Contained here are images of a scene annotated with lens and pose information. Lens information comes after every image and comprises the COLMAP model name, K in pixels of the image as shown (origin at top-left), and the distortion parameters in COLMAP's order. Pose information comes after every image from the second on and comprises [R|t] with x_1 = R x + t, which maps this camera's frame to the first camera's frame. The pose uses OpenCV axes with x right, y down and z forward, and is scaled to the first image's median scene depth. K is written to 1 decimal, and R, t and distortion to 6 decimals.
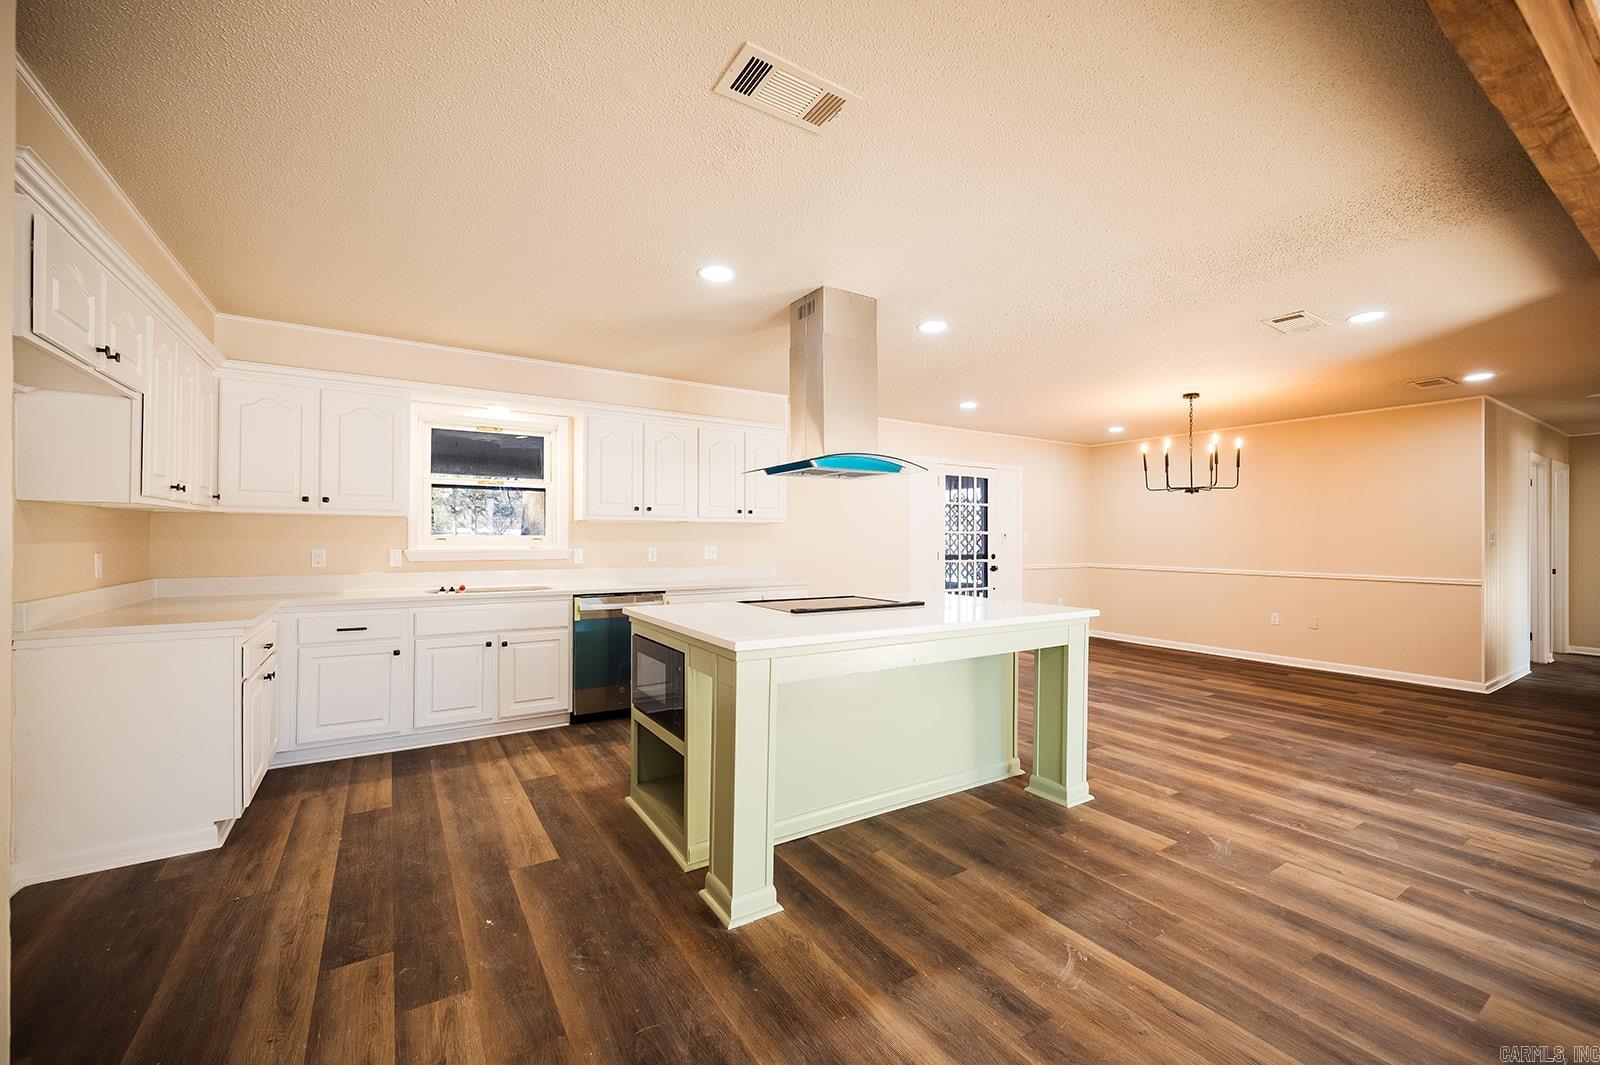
lens RADIAL K [[640.9, 0, 804.9], [0, 640.9, 536.4], [0, 0, 1]] dist [-0.000629, -0.000377]
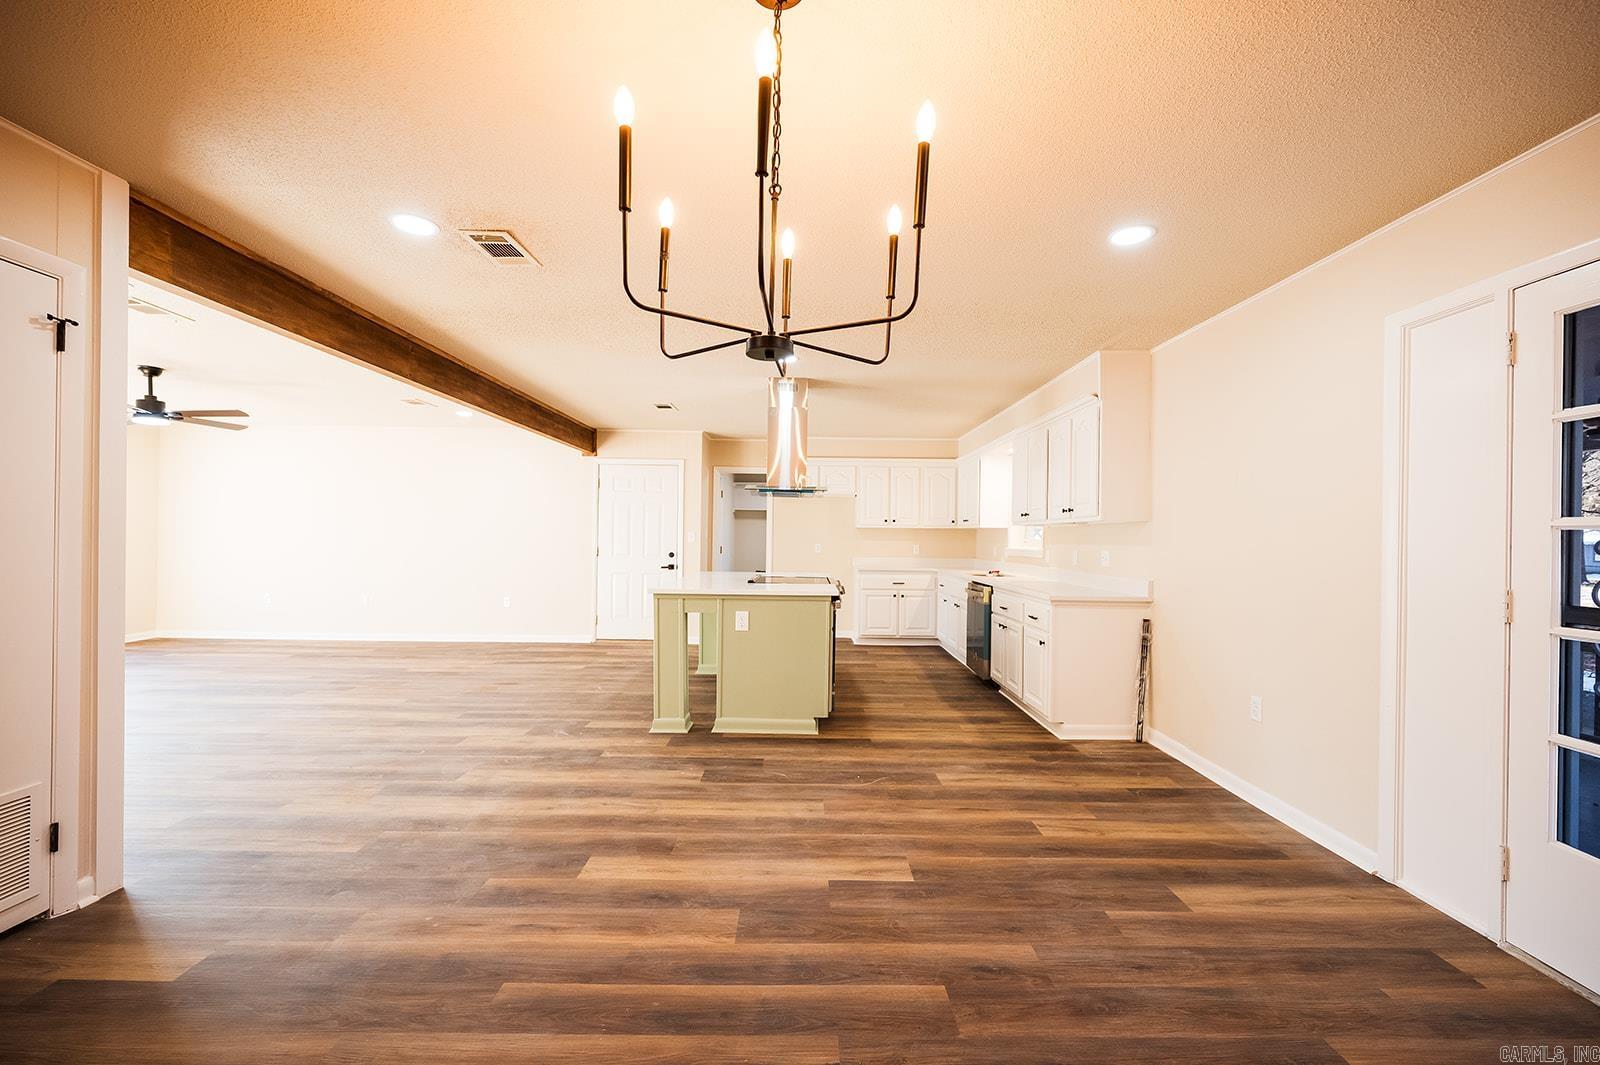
lens RADIAL K [[640.9, 0, 804.9], [0, 640.9, 536.4], [0, 0, 1]] dist [-0.000629, -0.000377]
pose [[-0.536343, -0.012099, -0.843914, 1.153279], [-0.013422, 0.999893, -0.005804, 0.009248], [0.843894, 0.008214, -0.536448, 1.631724]]
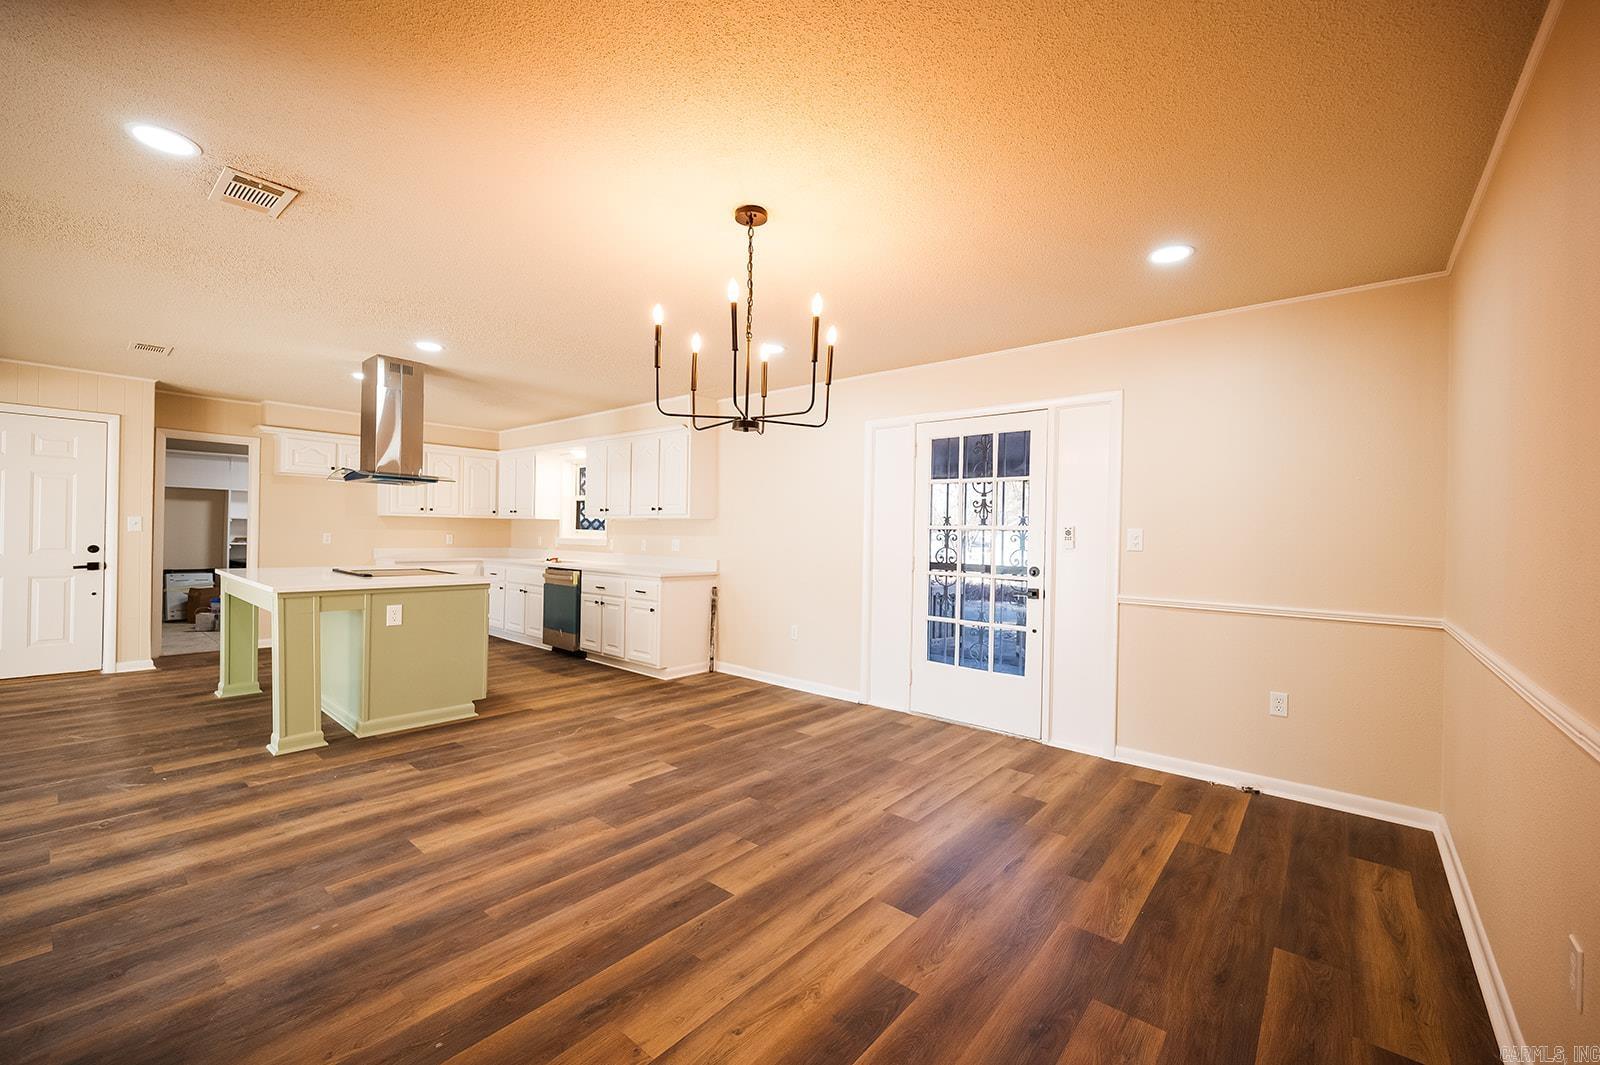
lens RADIAL K [[640.9, 0, 804.9], [0, 640.9, 536.4], [0, 0, 1]] dist [-0.000629, -0.000377]
pose [[0.294955, 0.003716, -0.955504, 1.487564], [-0.015693, 0.999876, -0.000956, 0.010040], [0.955382, 0.015276, 0.294976, 1.285094]]
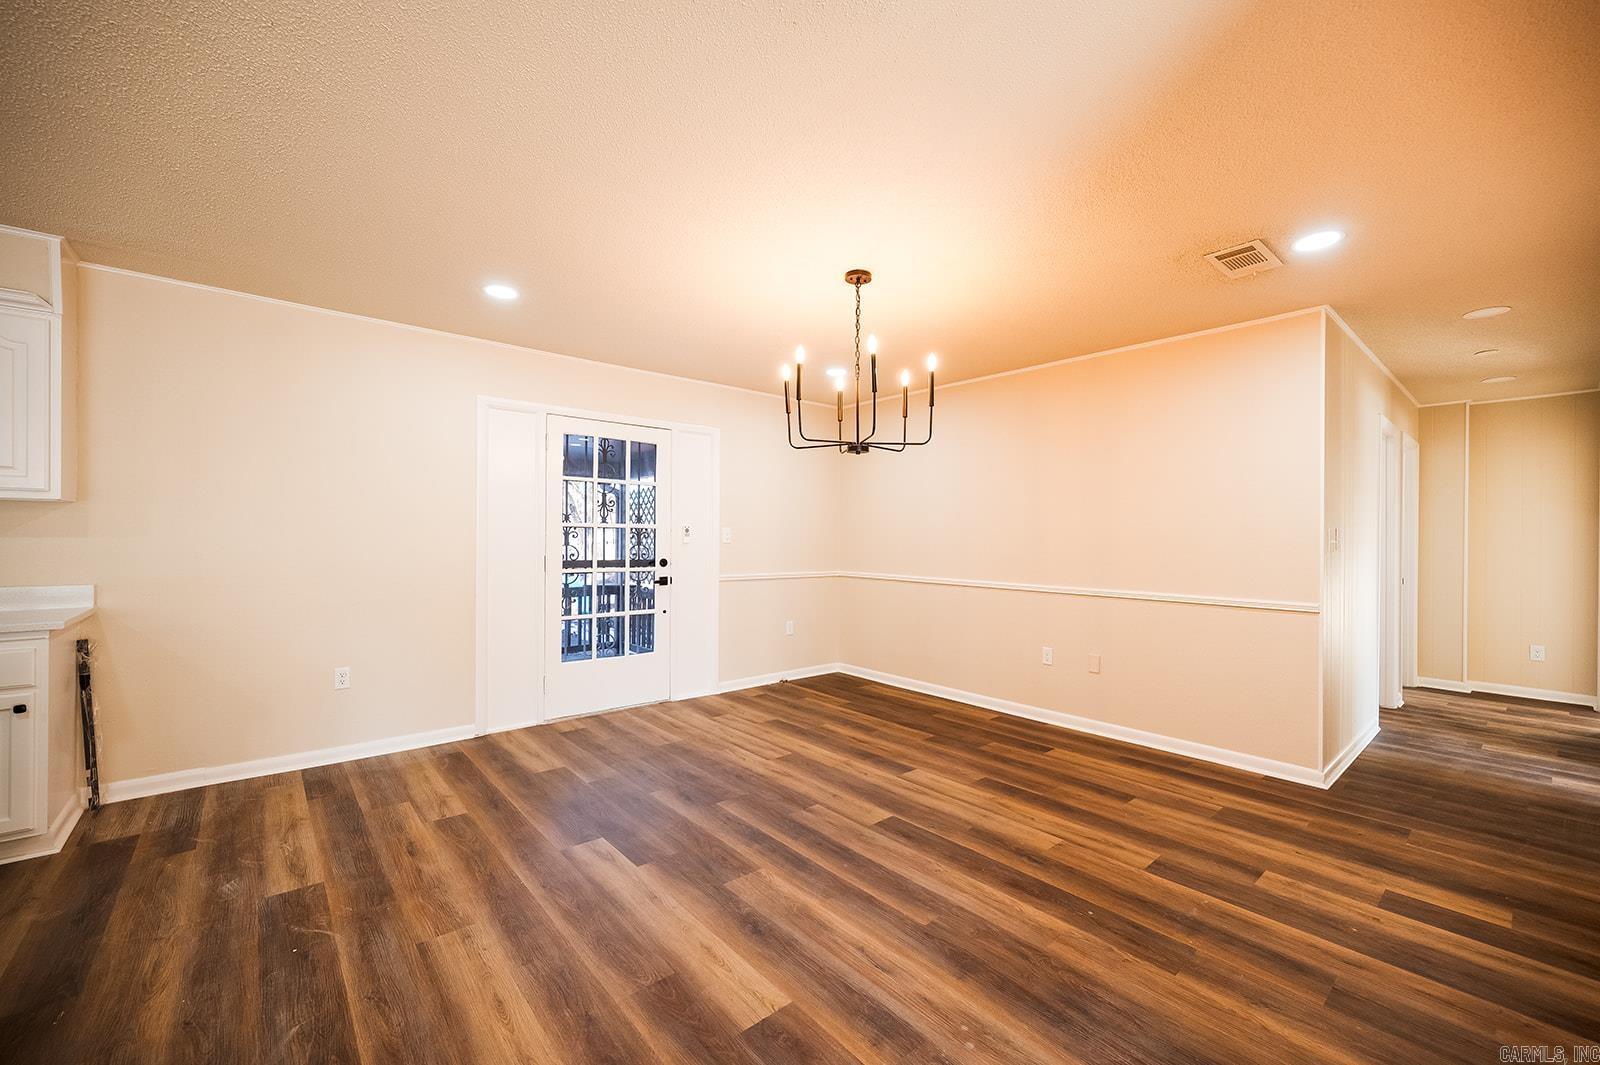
lens RADIAL K [[640.9, 0, 804.9], [0, 640.9, 536.4], [0, 0, 1]] dist [-0.000629, -0.000377]
pose [[0.990517, 0.004112, 0.137325, 0.683488], [-0.004452, 0.999988, 0.002172, 0.004898], [-0.137315, -0.002762, 0.990524, 0.648638]]
